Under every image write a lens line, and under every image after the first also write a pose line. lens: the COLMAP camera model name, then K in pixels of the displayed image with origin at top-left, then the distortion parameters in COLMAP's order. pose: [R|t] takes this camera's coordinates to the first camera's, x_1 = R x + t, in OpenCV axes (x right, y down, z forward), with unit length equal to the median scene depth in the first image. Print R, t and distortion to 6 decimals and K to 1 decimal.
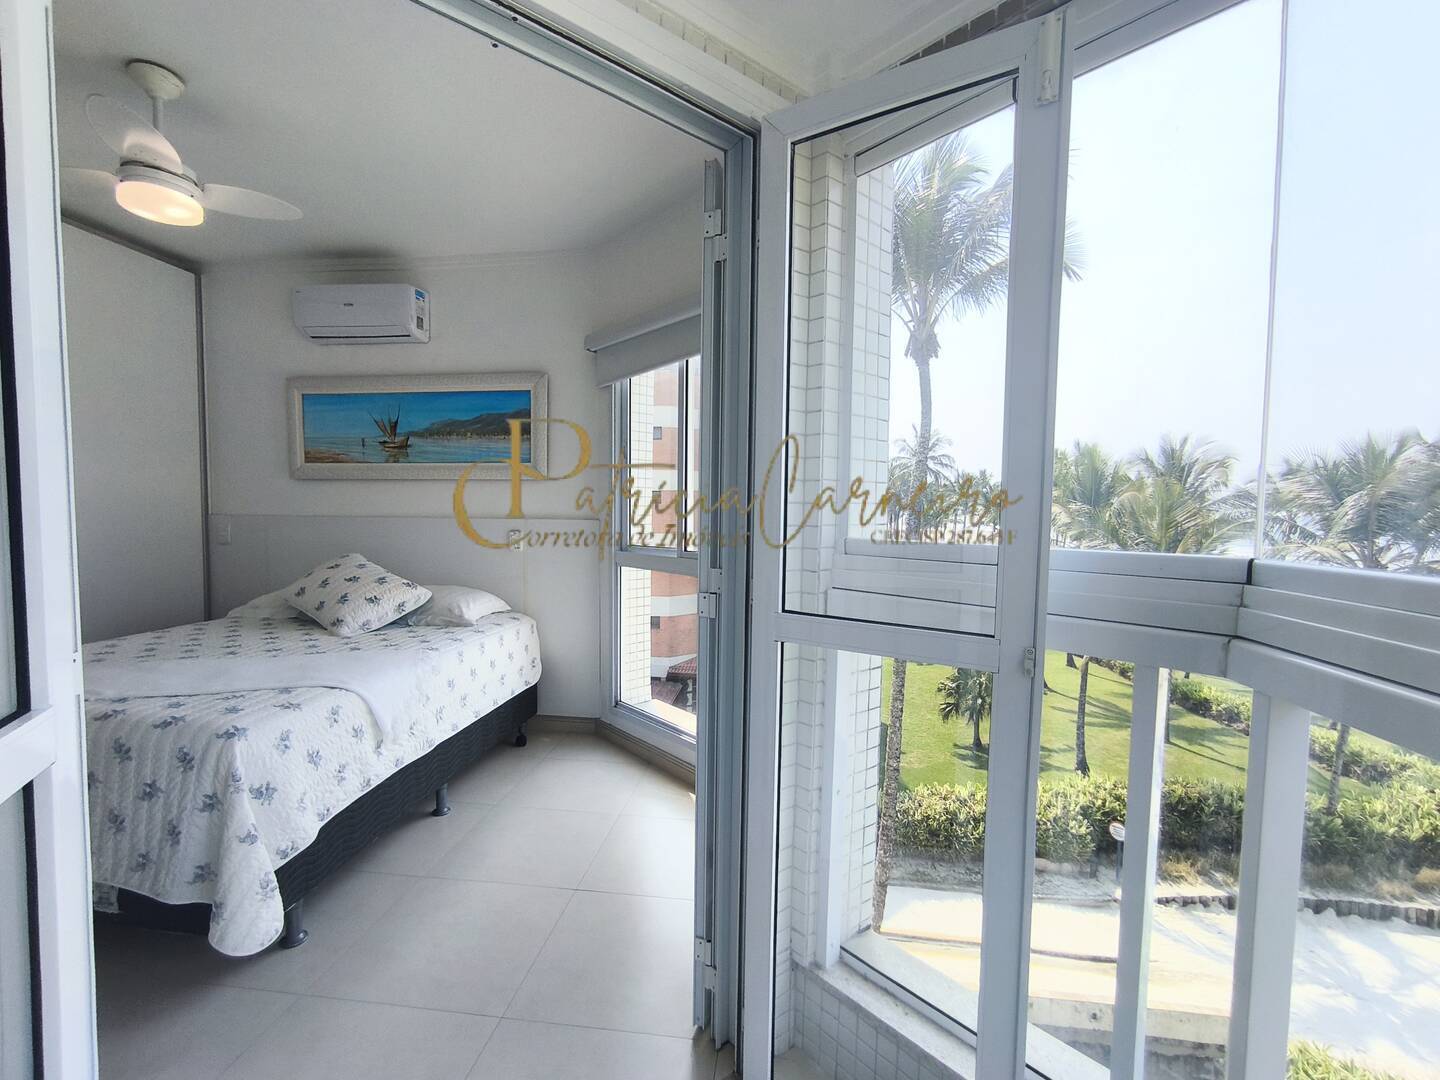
lens RADIAL K [[655.3, 0, 716.6], [0, 655.3, 536.9], [0, 0, 1]] dist [-0.013031, 0.007837]
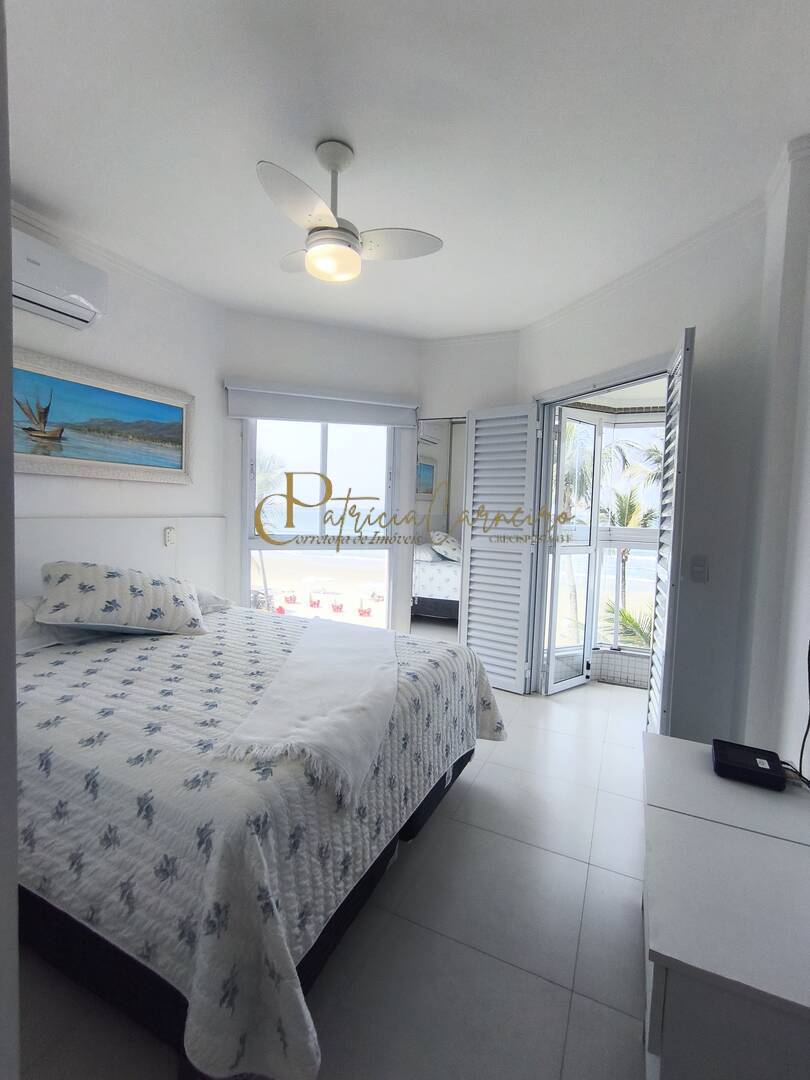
lens RADIAL K [[491.5, 0, 398.8], [0, 491.5, 536.6], [0, 0, 1]] dist [-0.013031, 0.007837]
pose [[0.317763, -0.050466, 0.946826, -0.968847], [0.016013, 0.998726, 0.047858, -0.029326], [-0.948035, -0.000046, 0.318166, 0.348220]]
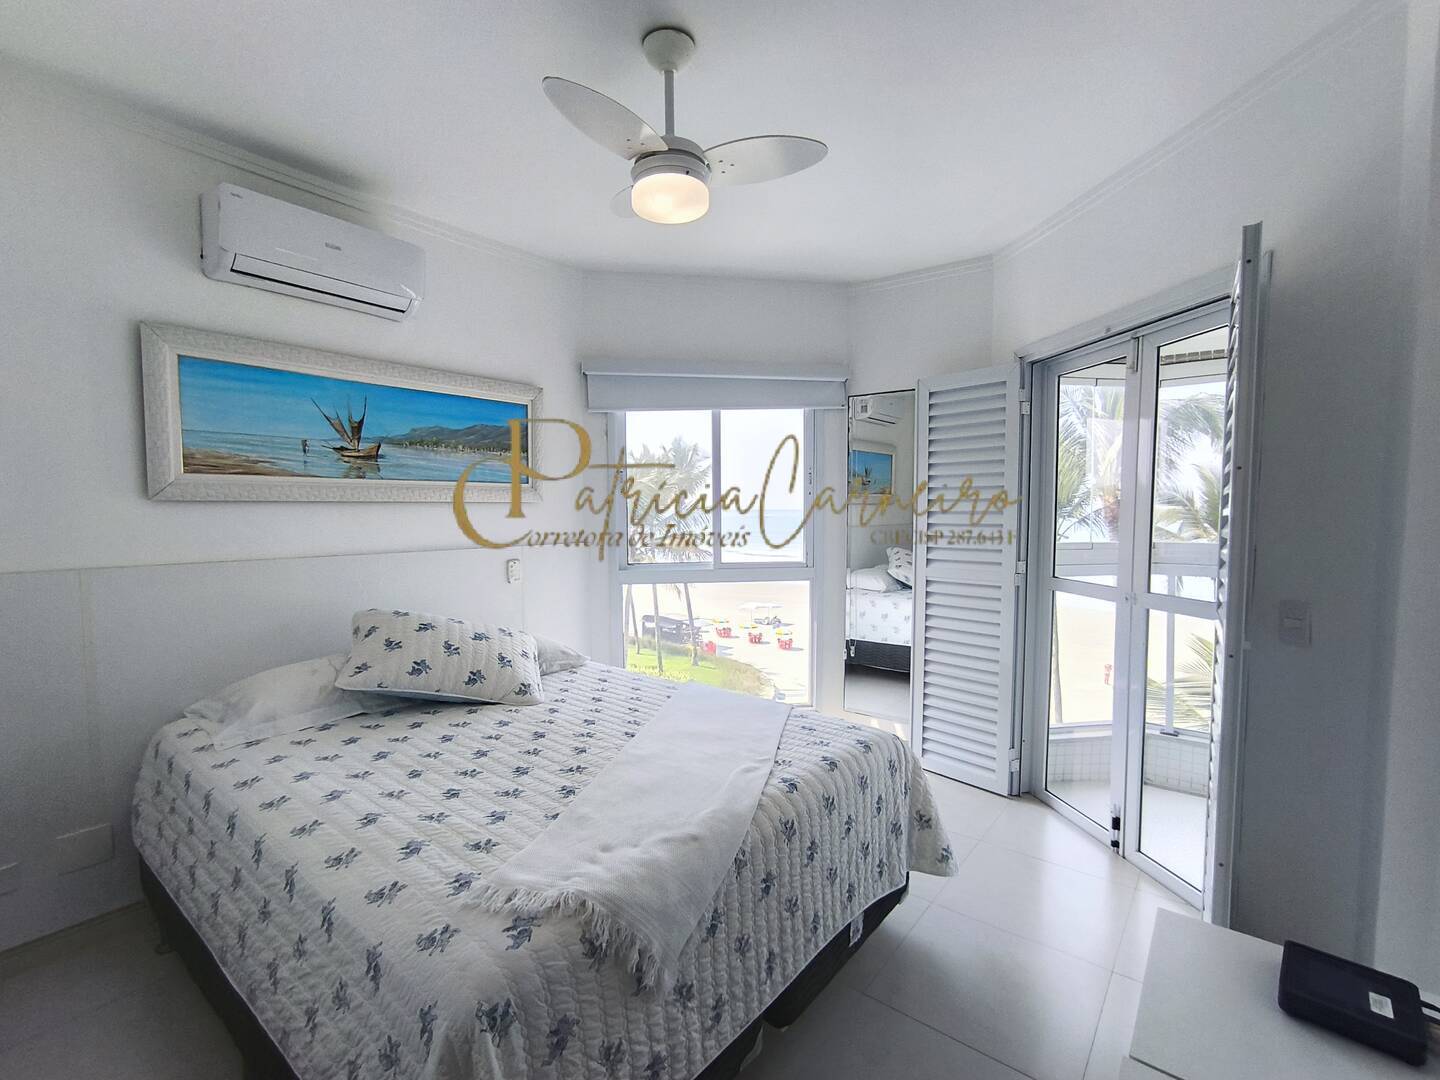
lens RADIAL K [[655.3, 0, 716.8], [0, 655.3, 550.5], [0, 0, 1]] dist [-0.013031, 0.007837]
pose [[0.521650, -0.061314, 0.850954, -0.905148], [0.044842, 0.998006, 0.044420, -0.049463], [-0.851981, 0.014987, 0.523359, 0.295397]]
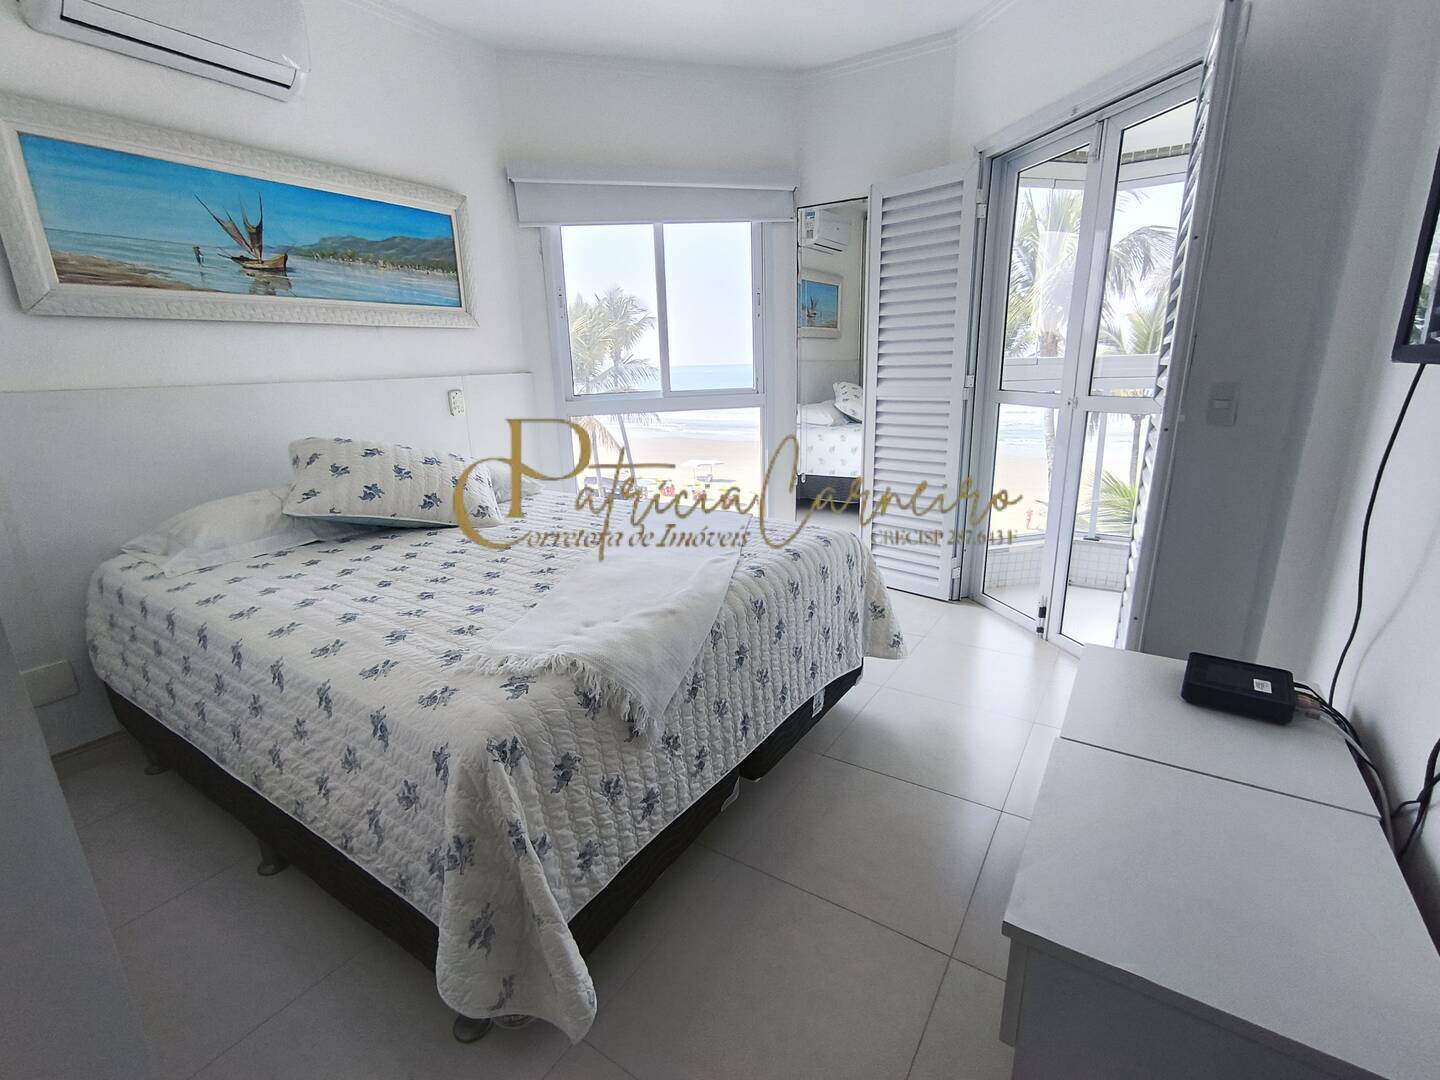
lens RADIAL K [[655.3, 0, 717.9], [0, 655.3, 550.9], [0, 0, 1]] dist [-0.013031, 0.007837]
pose [[0.440367, -0.263574, 0.858257, -0.920429], [0.073262, 0.963298, 0.258242, -0.004282], [-0.894824, -0.050843, 0.443515, 0.307019]]
